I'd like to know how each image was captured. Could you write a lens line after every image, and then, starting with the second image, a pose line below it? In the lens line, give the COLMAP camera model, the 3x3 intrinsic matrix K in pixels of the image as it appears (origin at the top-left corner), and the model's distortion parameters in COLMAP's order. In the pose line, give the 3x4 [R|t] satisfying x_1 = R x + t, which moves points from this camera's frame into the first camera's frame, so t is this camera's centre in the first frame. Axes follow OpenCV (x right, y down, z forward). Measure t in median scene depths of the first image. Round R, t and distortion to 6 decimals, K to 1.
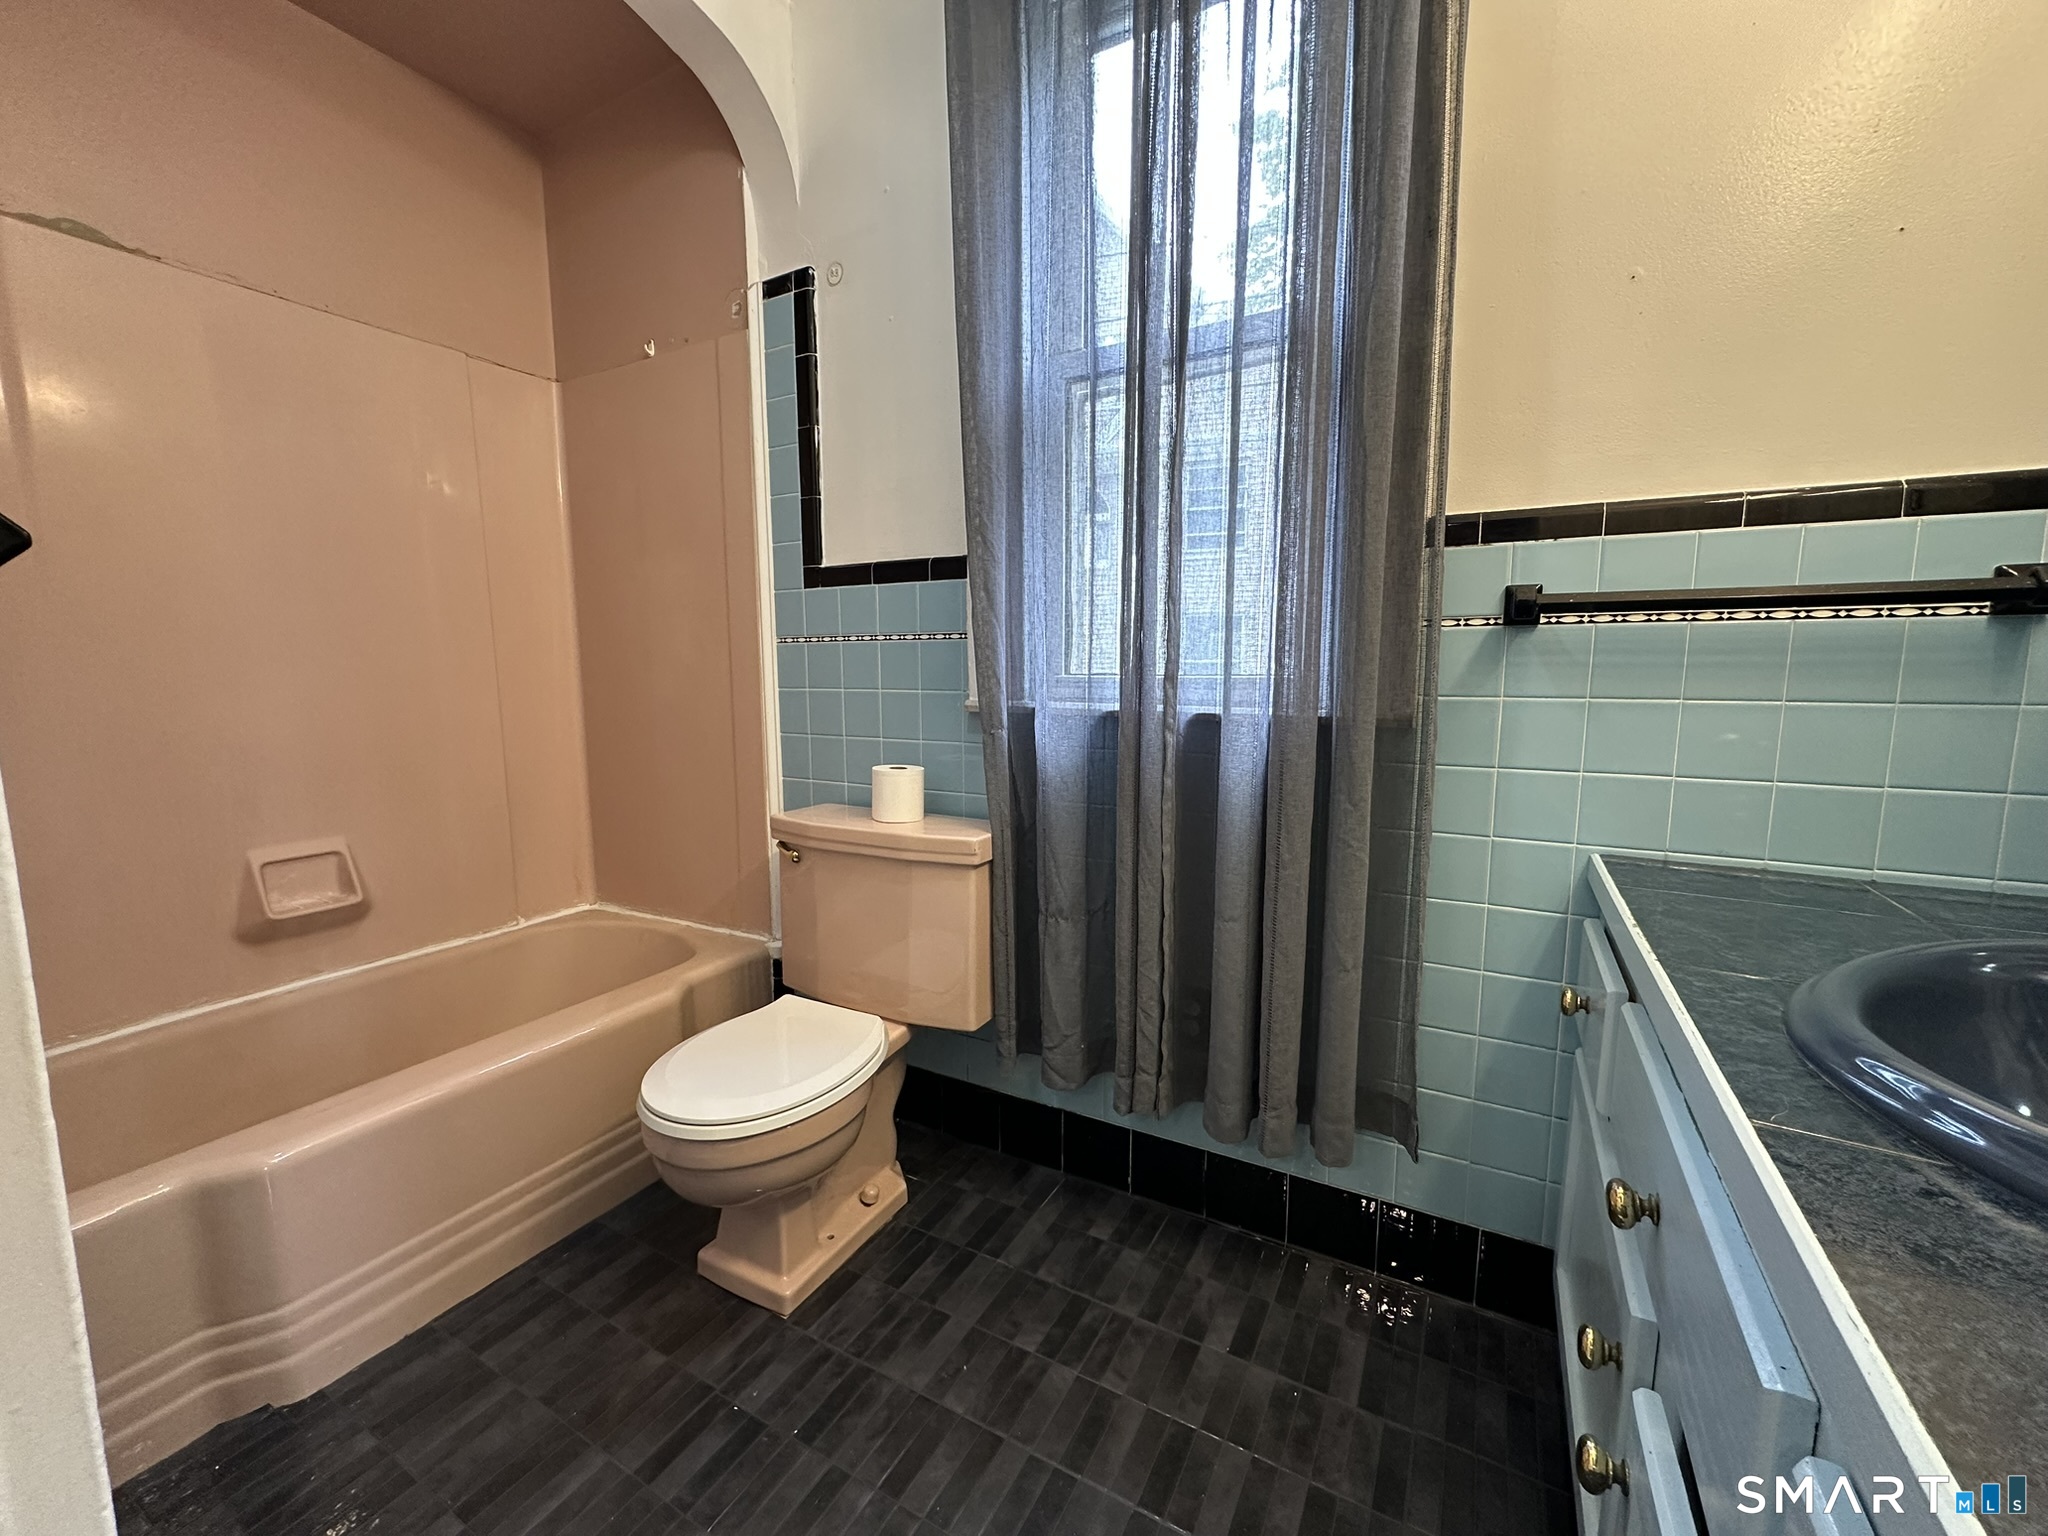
lens RADIAL K [[816.4, 0, 1024.0], [0, 816.4, 768.0], [0, 0, 1]] dist [0.000841, -0.000030]
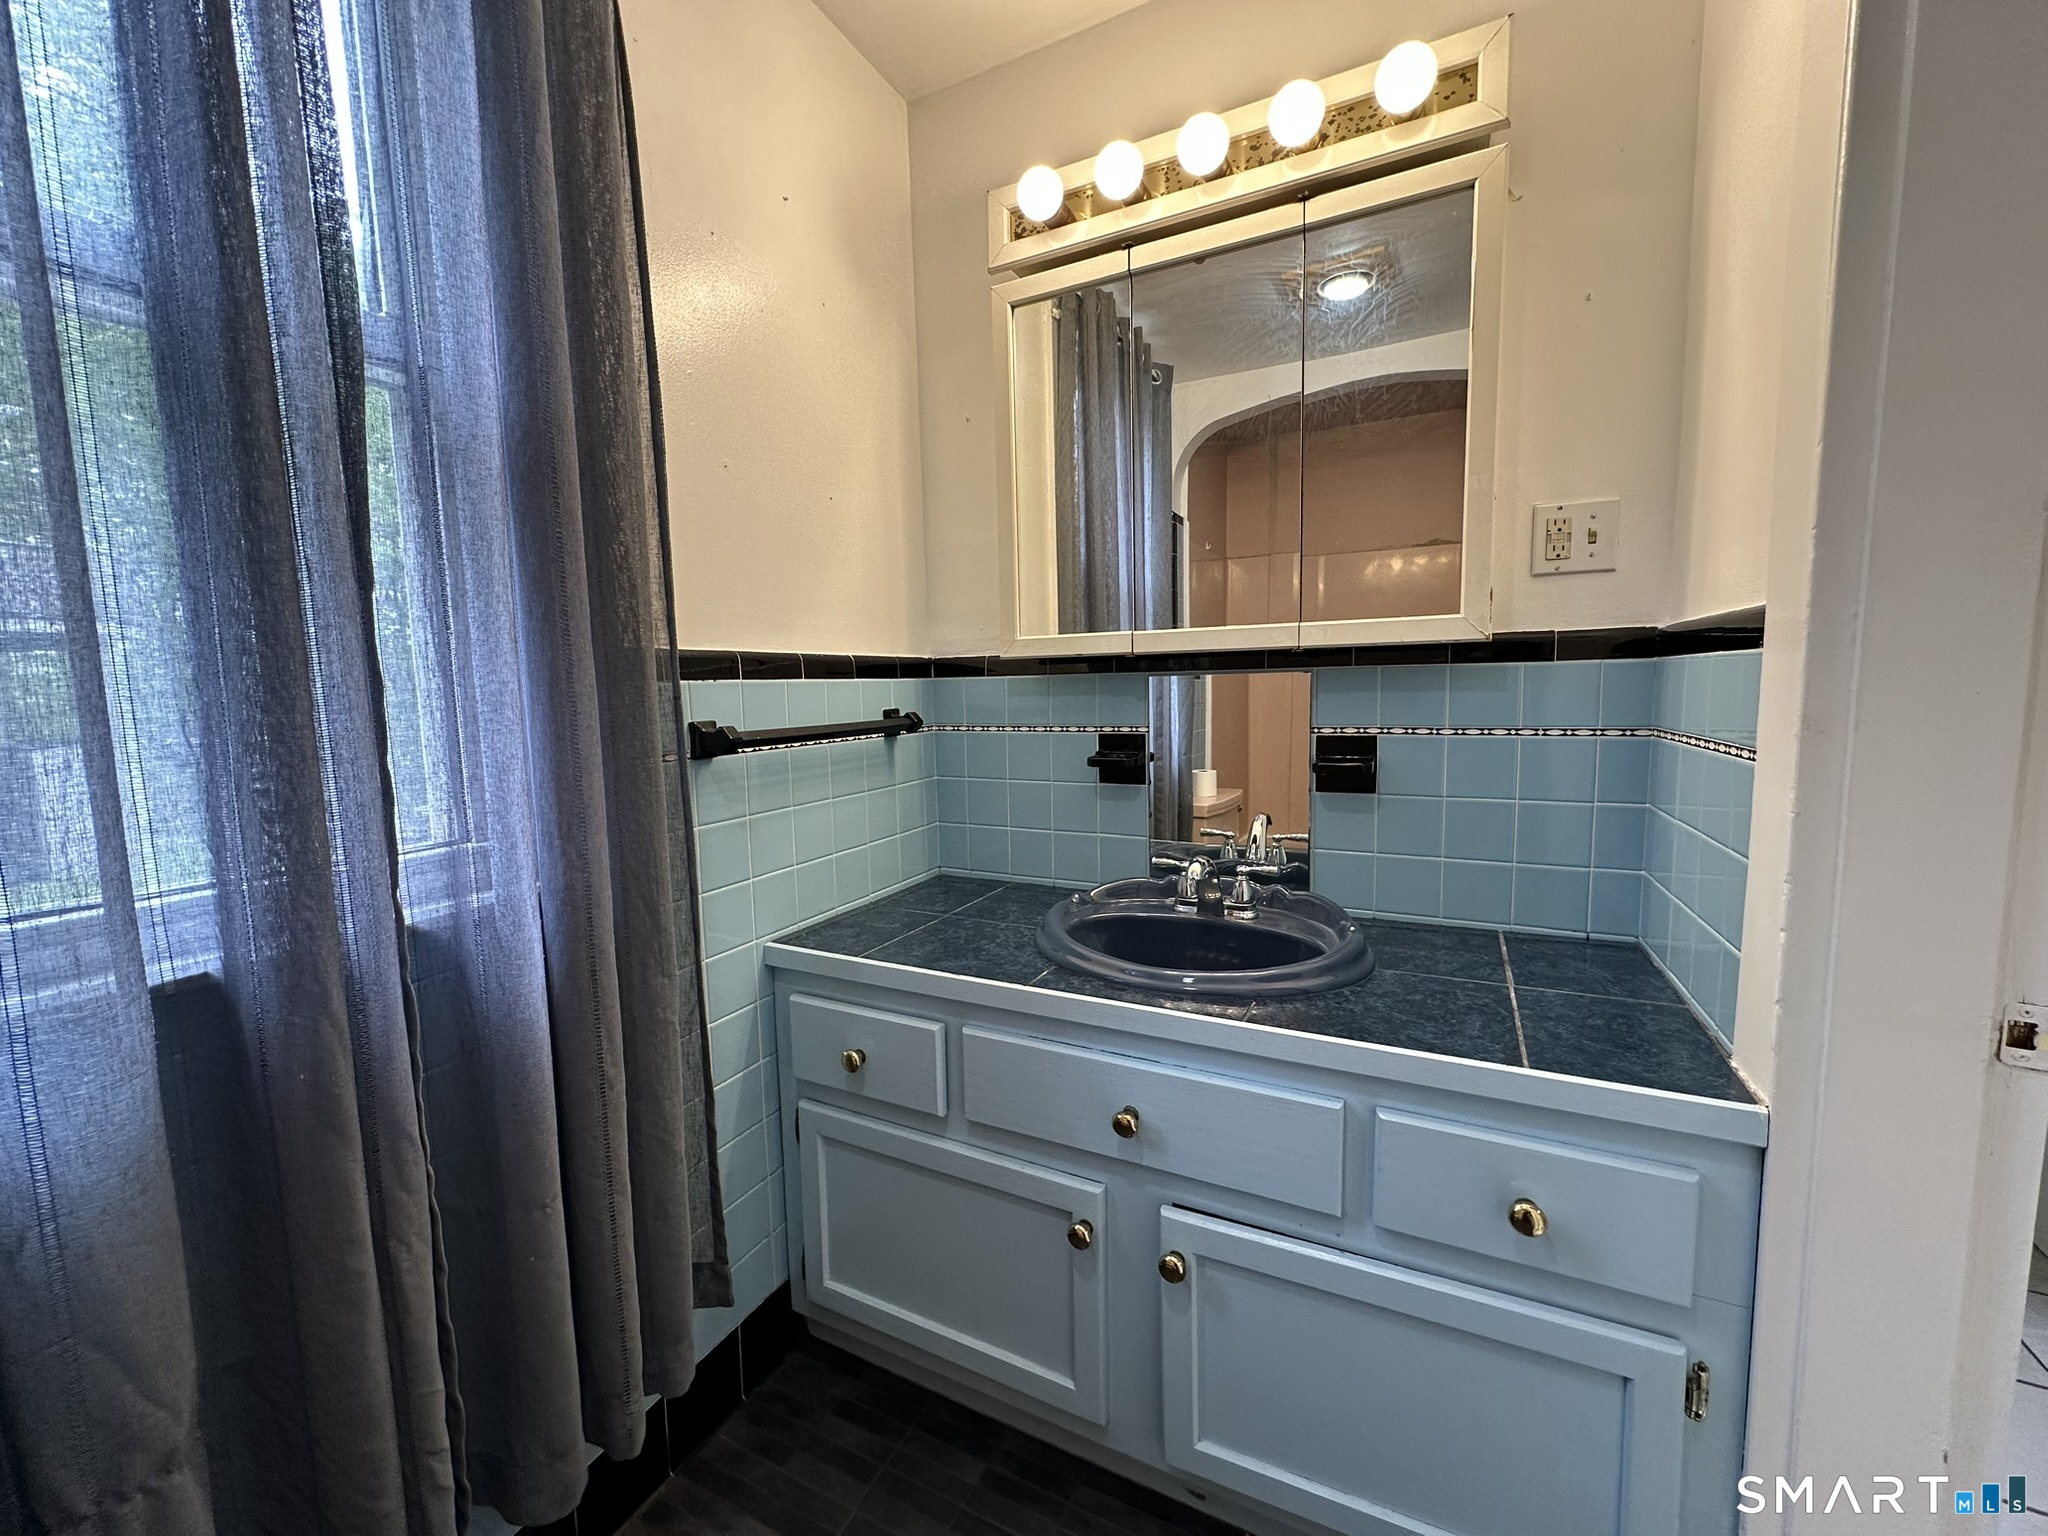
lens RADIAL K [[816.4, 0, 1024.0], [0, 816.4, 768.0], [0, 0, 1]] dist [0.000841, -0.000030]
pose [[-0.051448, -0.095318, 0.994117, -0.485182], [0.140580, 0.984832, 0.101703, -0.220062], [-0.988732, 0.144985, -0.037268, 0.659213]]
